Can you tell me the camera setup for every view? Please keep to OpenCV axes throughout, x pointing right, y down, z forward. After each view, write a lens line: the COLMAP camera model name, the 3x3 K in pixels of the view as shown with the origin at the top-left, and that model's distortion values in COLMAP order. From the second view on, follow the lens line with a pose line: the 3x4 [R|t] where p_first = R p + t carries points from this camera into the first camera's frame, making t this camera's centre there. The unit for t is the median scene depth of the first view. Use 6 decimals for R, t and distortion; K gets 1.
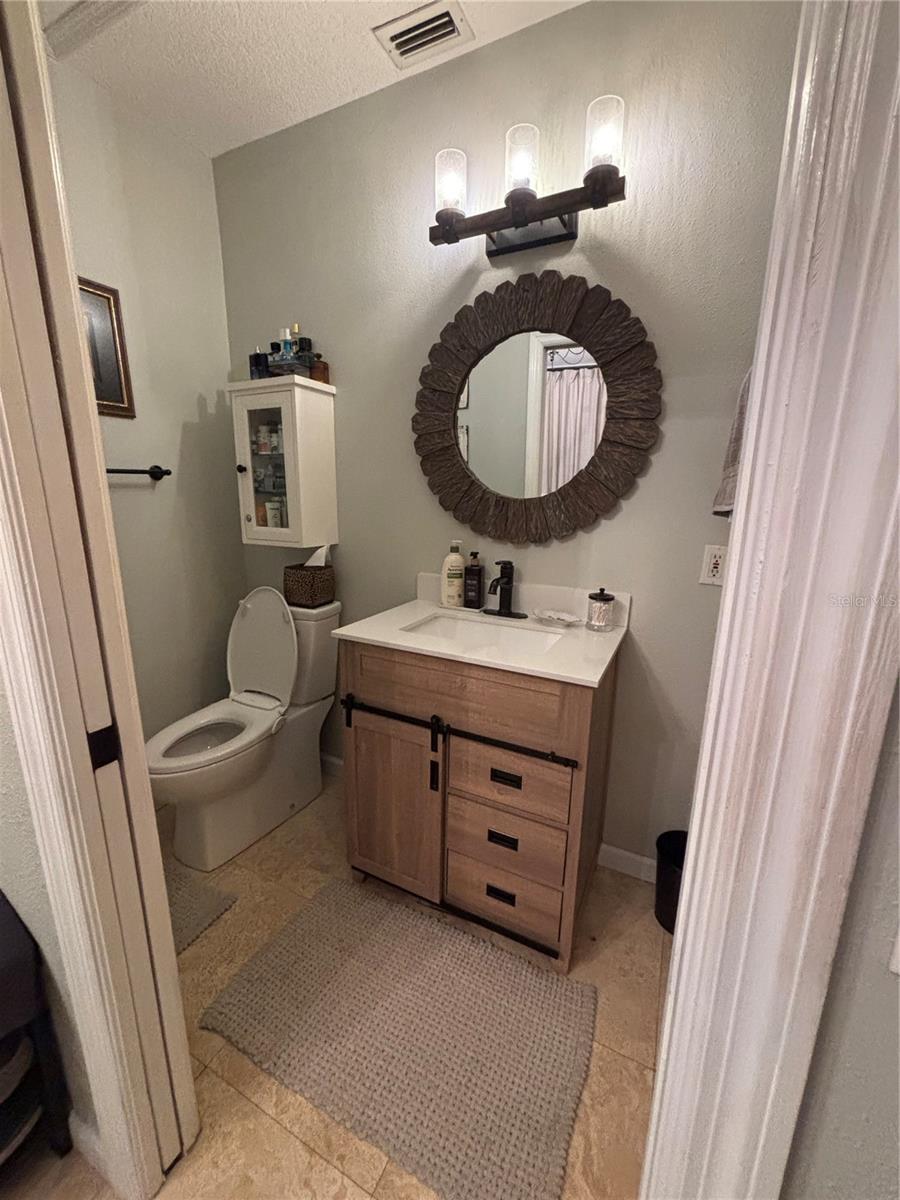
lens RADIAL K [[479.1, 0, 448.7], [0, 479.1, 602.0], [0, 0, 1]] dist [-0.002200, -0.000837]
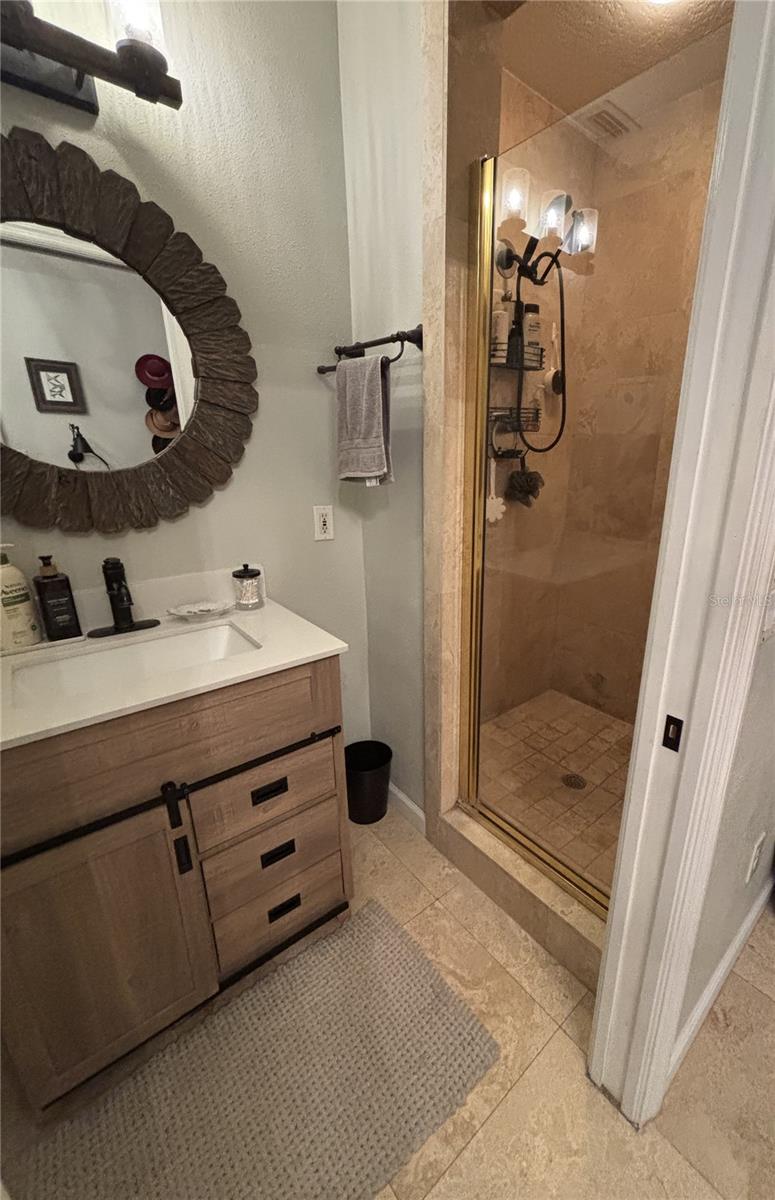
lens RADIAL K [[516.3, 0, 389.5], [0, 516.3, 605.2], [0, 0, 1]] dist [-0.001190, 0.000248]
pose [[0.372594, -0.290758, 0.881268, -0.508655], [0.198827, 0.952607, 0.230233, -0.133412], [-0.906445, 0.089436, 0.412746, 0.336174]]
